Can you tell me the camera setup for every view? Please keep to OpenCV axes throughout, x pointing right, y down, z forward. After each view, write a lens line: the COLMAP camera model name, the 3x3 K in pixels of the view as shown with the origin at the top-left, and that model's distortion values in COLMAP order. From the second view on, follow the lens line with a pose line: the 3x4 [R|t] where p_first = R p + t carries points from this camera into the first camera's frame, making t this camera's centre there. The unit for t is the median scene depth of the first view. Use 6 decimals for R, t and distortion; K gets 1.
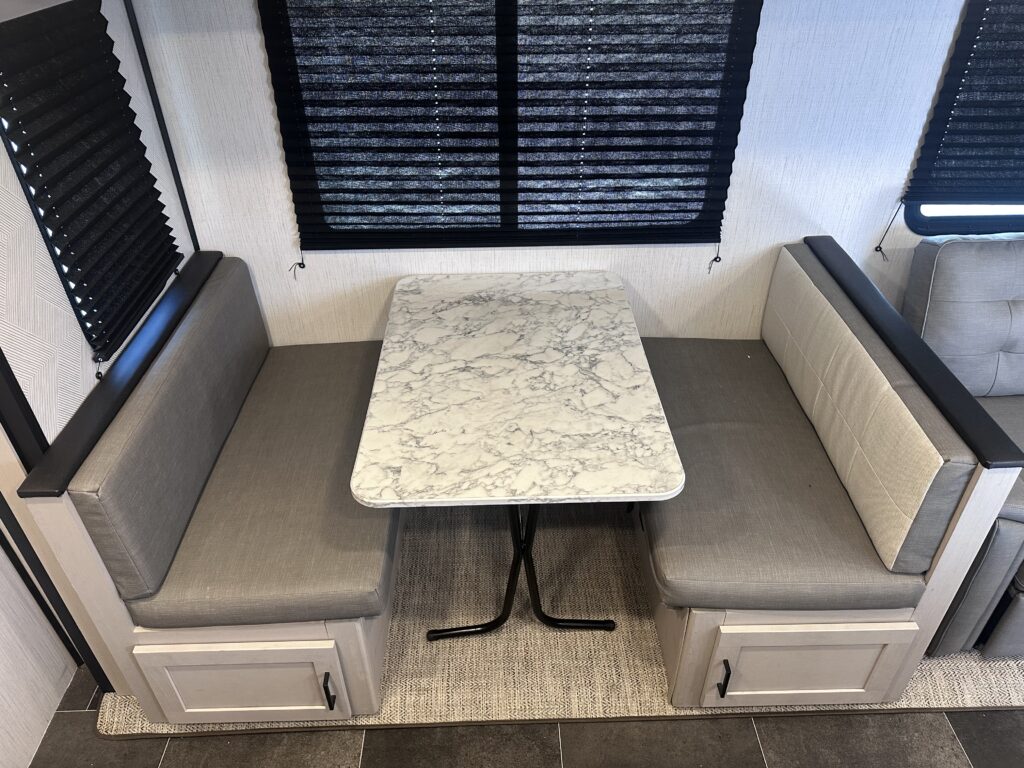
lens RADIAL K [[717.5, 0, 514.7], [0, 717.5, 385.2], [0, 0, 1]] dist [0.043069, -0.046132]
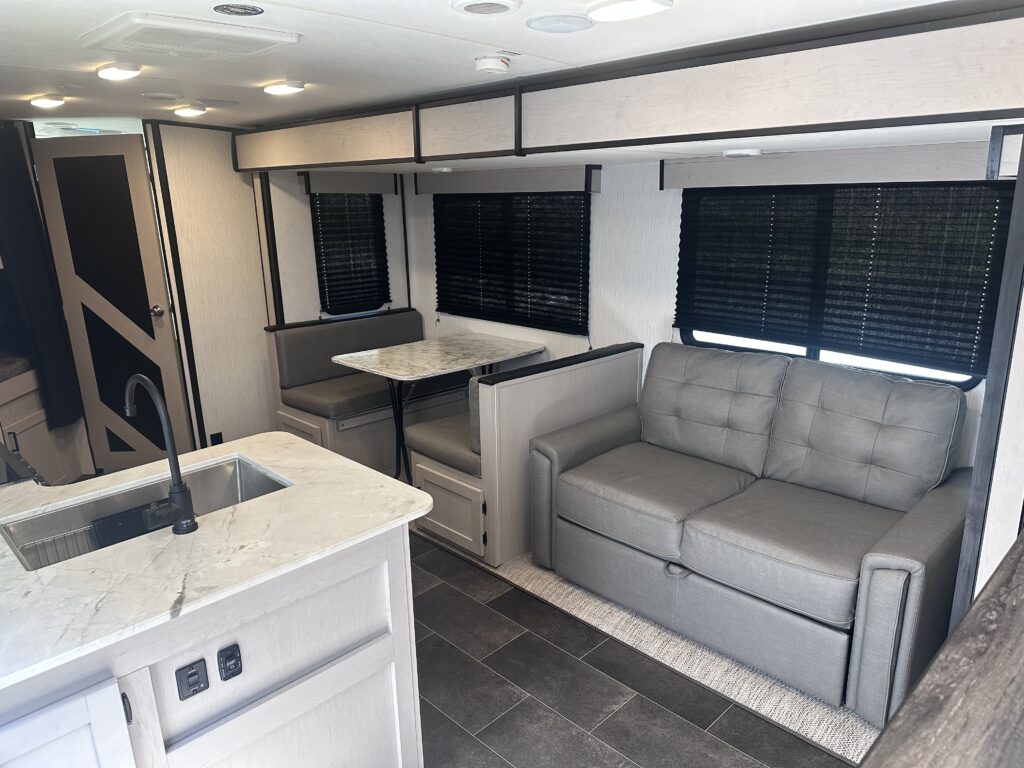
lens RADIAL K [[717.5, 0, 510.3], [0, 717.5, 400.5], [0, 0, 1]] dist [0.043069, -0.046132]
pose [[0.673878, 0.197762, -0.711883, 1.526701], [-0.422598, 0.893511, -0.151818, 0.302142], [0.606052, 0.403147, 0.685692, -0.253019]]
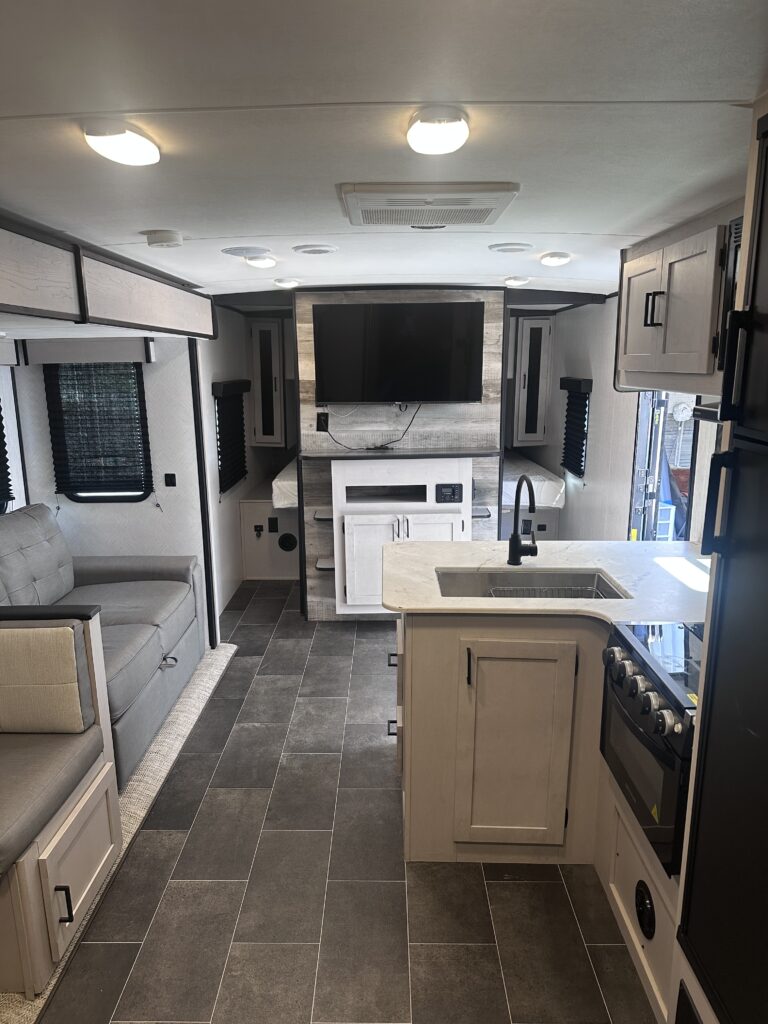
lens RADIAL K [[717.5, 0, 392.9], [0, 717.5, 545.1], [0, 0, 1]] dist [0.043069, -0.046132]
pose [[0.023063, -0.247189, 0.968693, -0.529402], [0.598937, 0.779232, 0.184583, 0.062398], [-0.800464, 0.575929, 0.166023, 0.080665]]
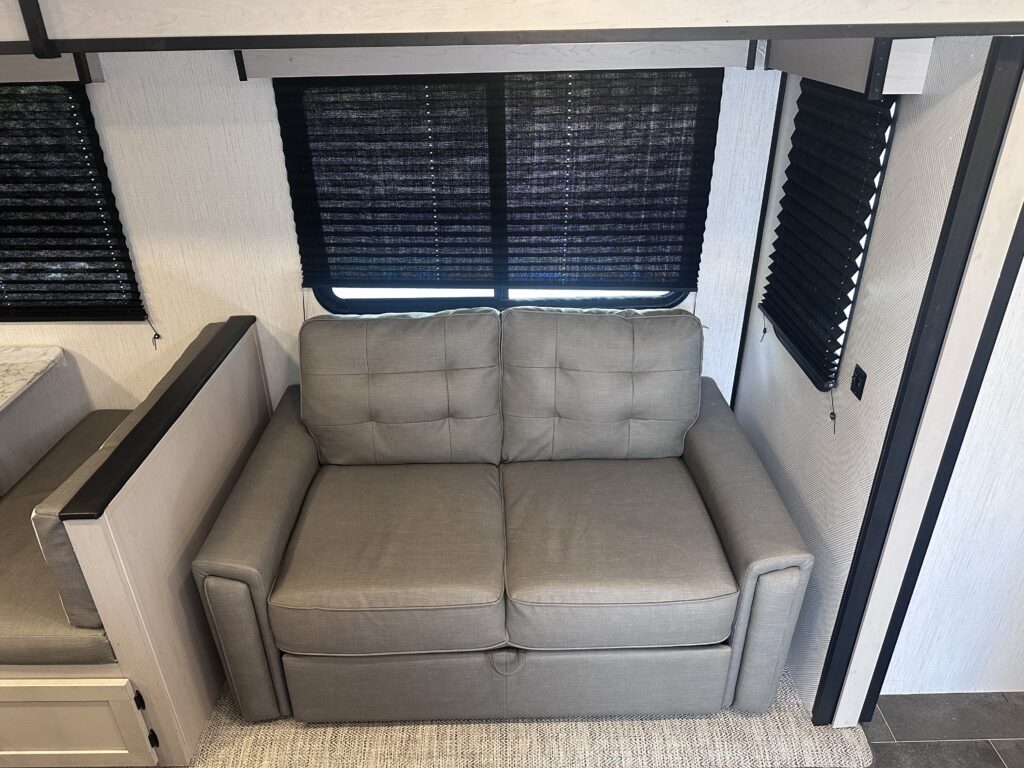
lens RADIAL K [[717.5, 0, 506.5], [0, 717.5, 381.4], [0, 0, 1]] dist [0.043069, -0.046132]
pose [[0.999473, 0.006762, -0.031738, 0.920063], [-0.010871, 0.991302, -0.131157, 0.031105], [0.030575, 0.131433, 0.990853, -0.047751]]
